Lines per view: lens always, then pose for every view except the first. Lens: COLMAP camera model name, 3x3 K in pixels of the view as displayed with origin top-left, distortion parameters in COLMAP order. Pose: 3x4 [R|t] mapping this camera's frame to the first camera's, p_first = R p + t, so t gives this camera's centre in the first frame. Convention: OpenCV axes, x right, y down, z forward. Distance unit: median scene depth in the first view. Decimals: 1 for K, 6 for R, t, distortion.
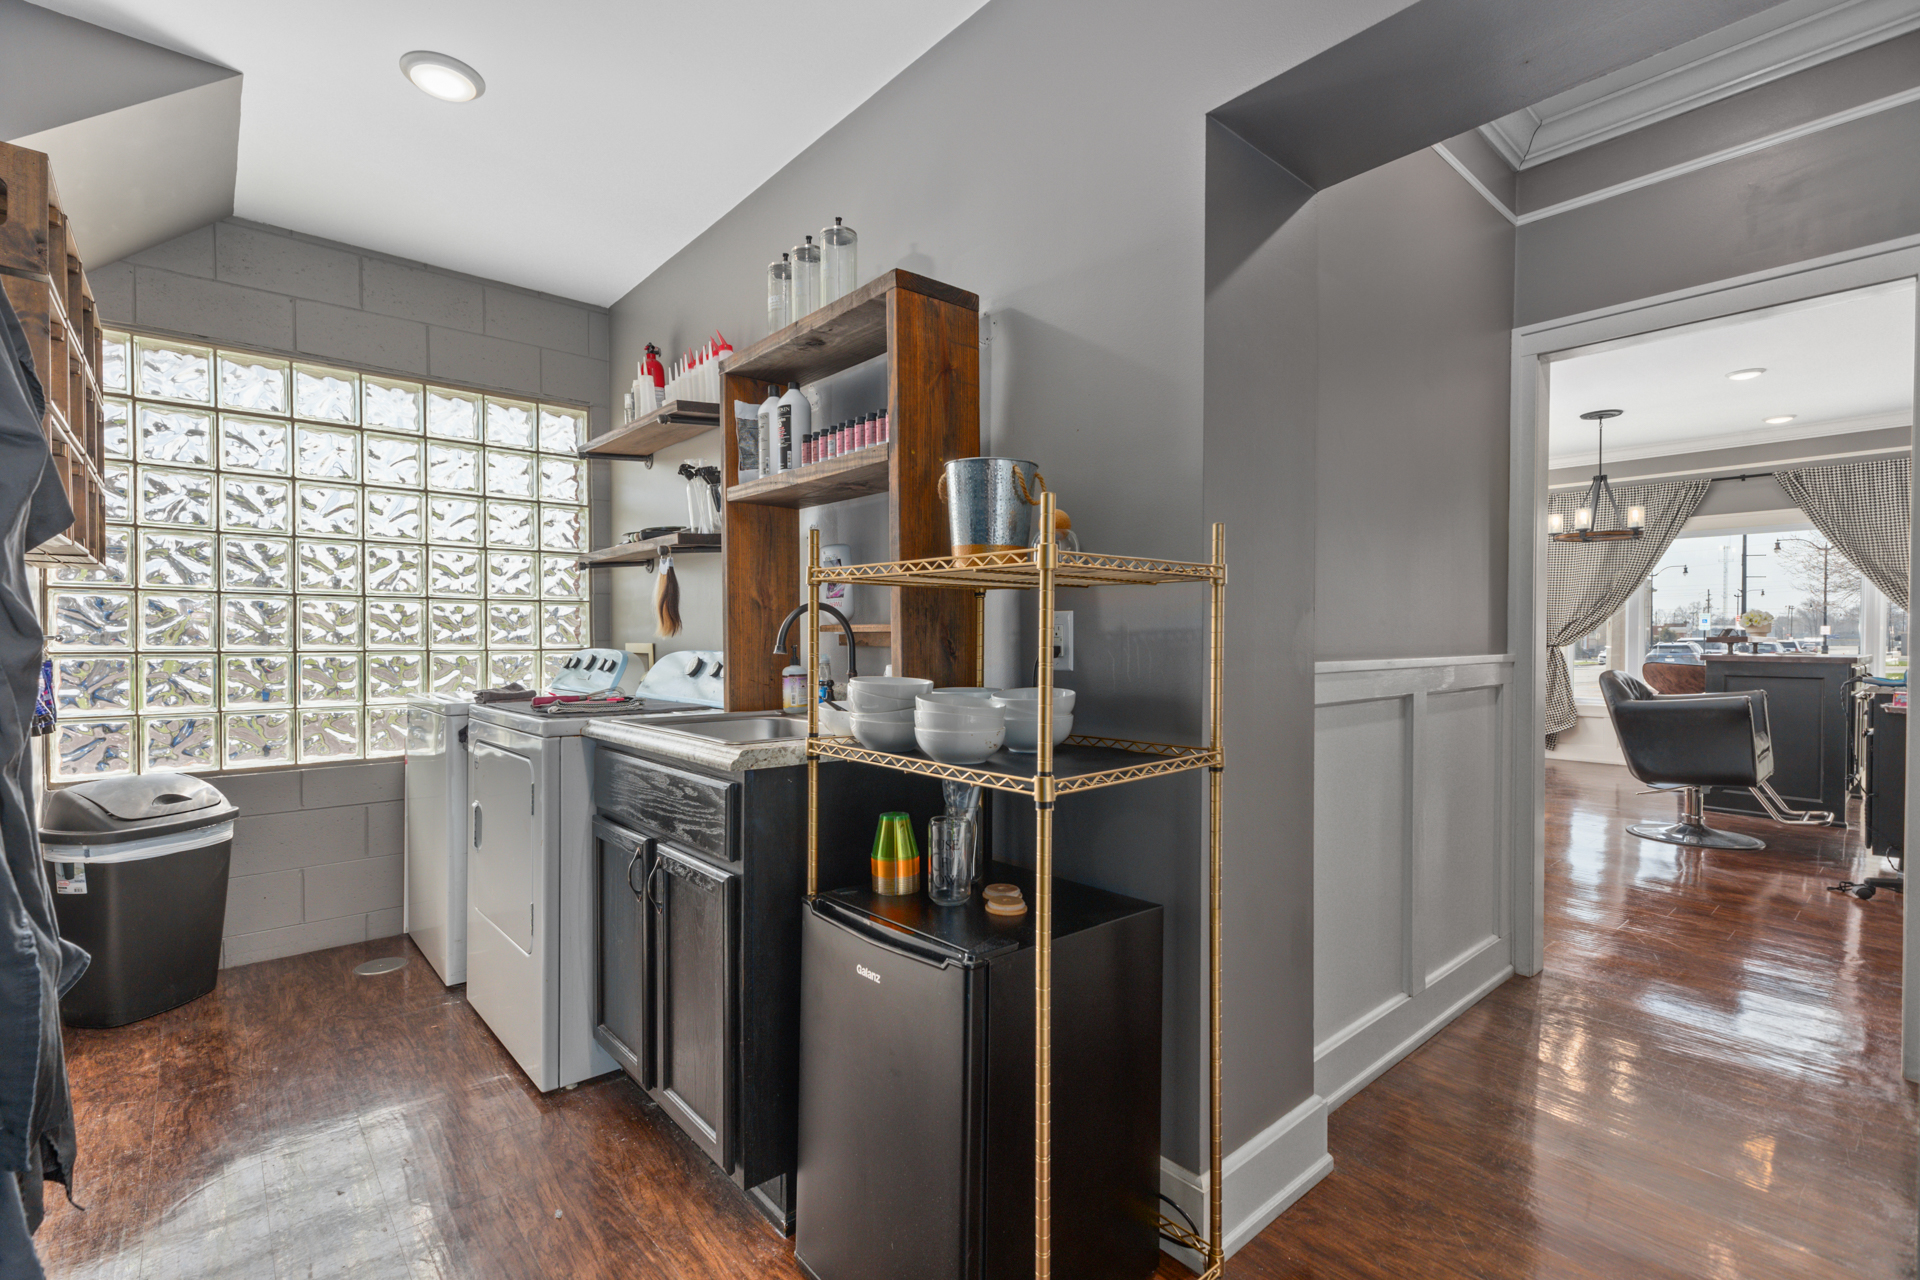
lens RADIAL K [[866.0, 0, 955.6], [0, 866.0, 647.7], [0, 0, 1]] dist [0.001398, 0.000462]
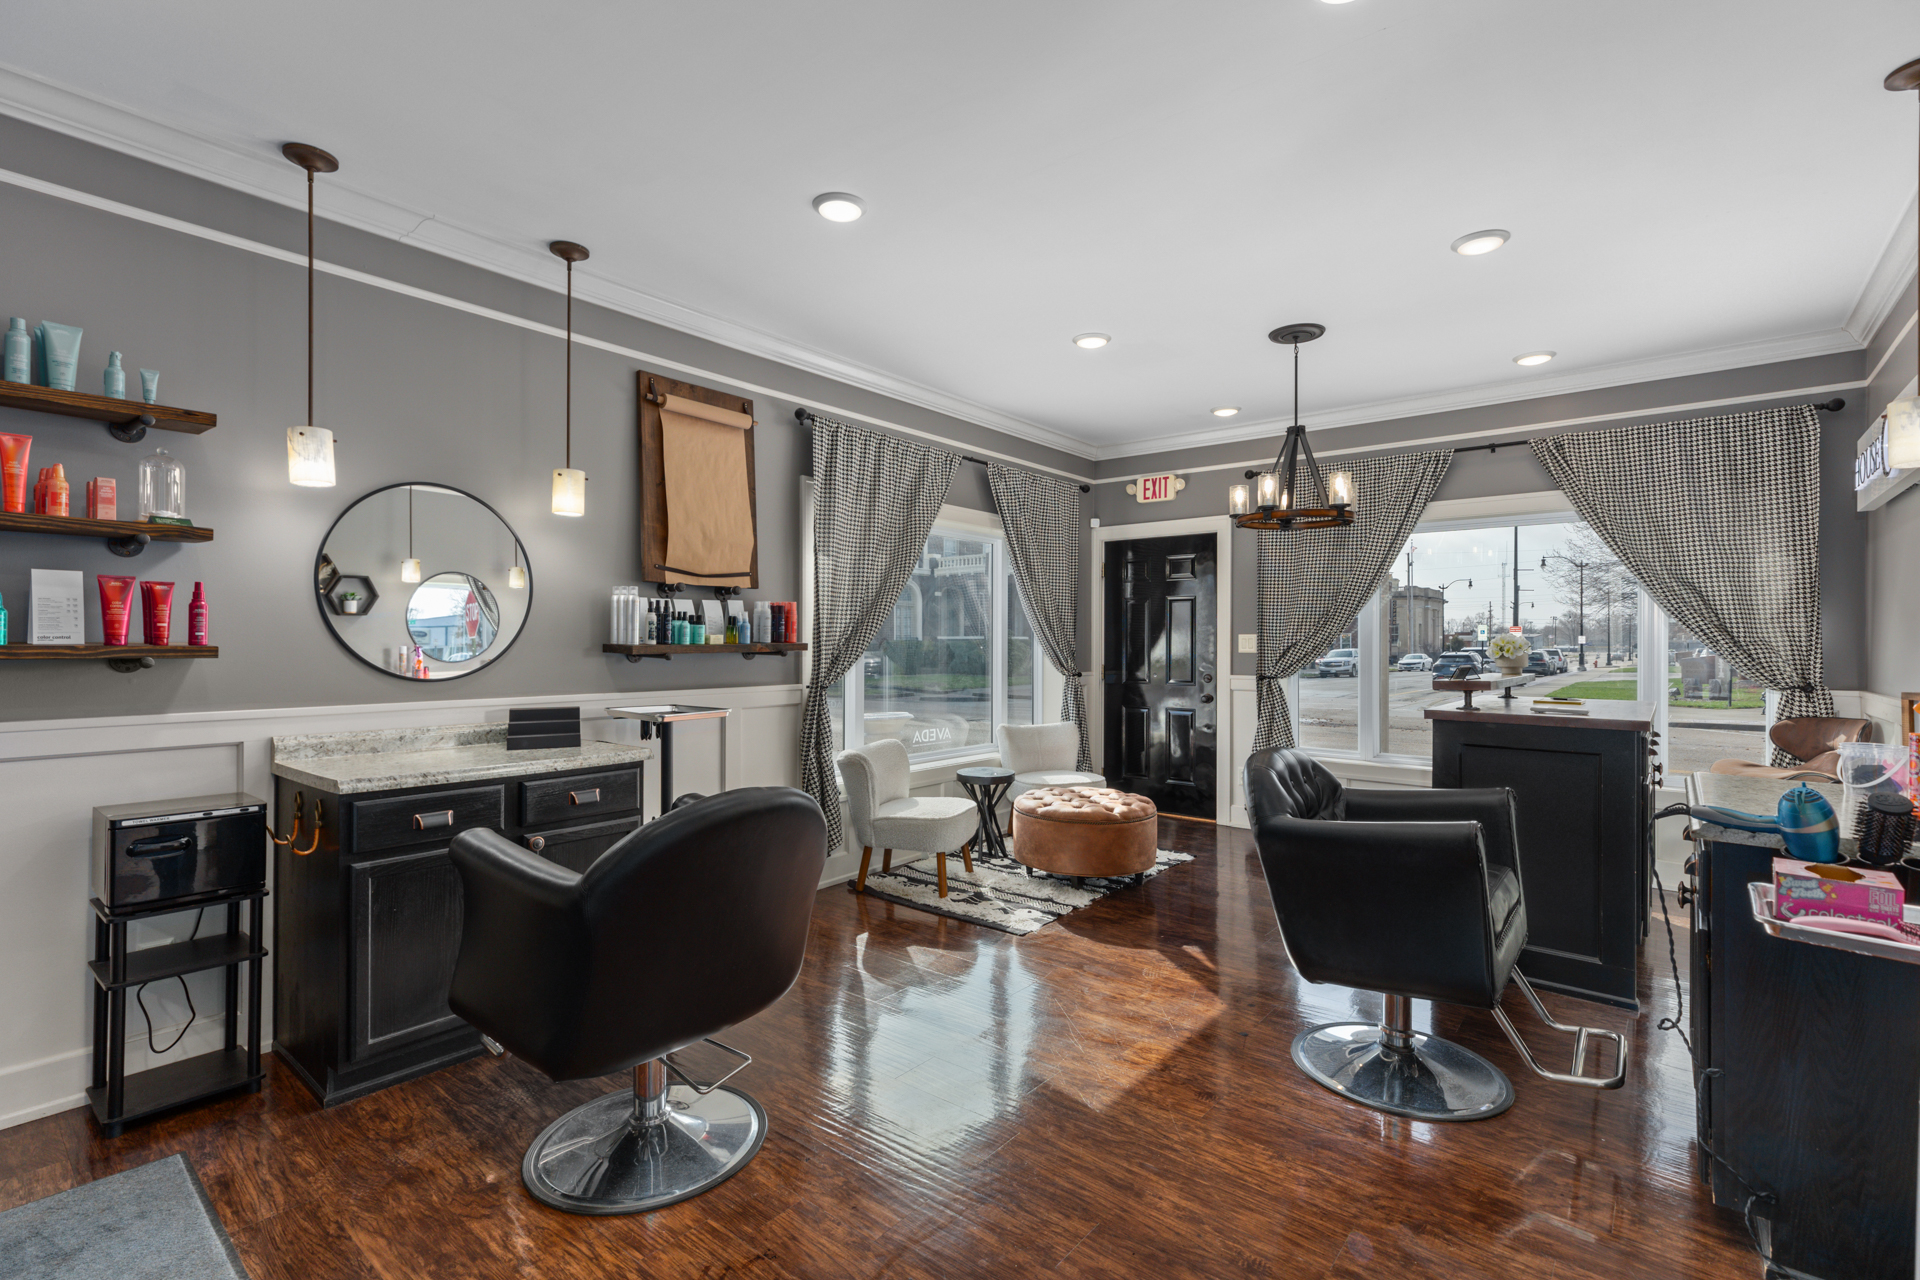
lens RADIAL K [[880.9, 0, 960.0], [0, 880.9, 640.0], [0, 0, 1]] dist [0.000153, 0.000031]
pose [[0.985143, 0.002808, 0.171711, 0.355957], [-0.000151, 0.999880, -0.015484, -0.026086], [-0.171734, 0.015228, 0.985026, 0.367292]]
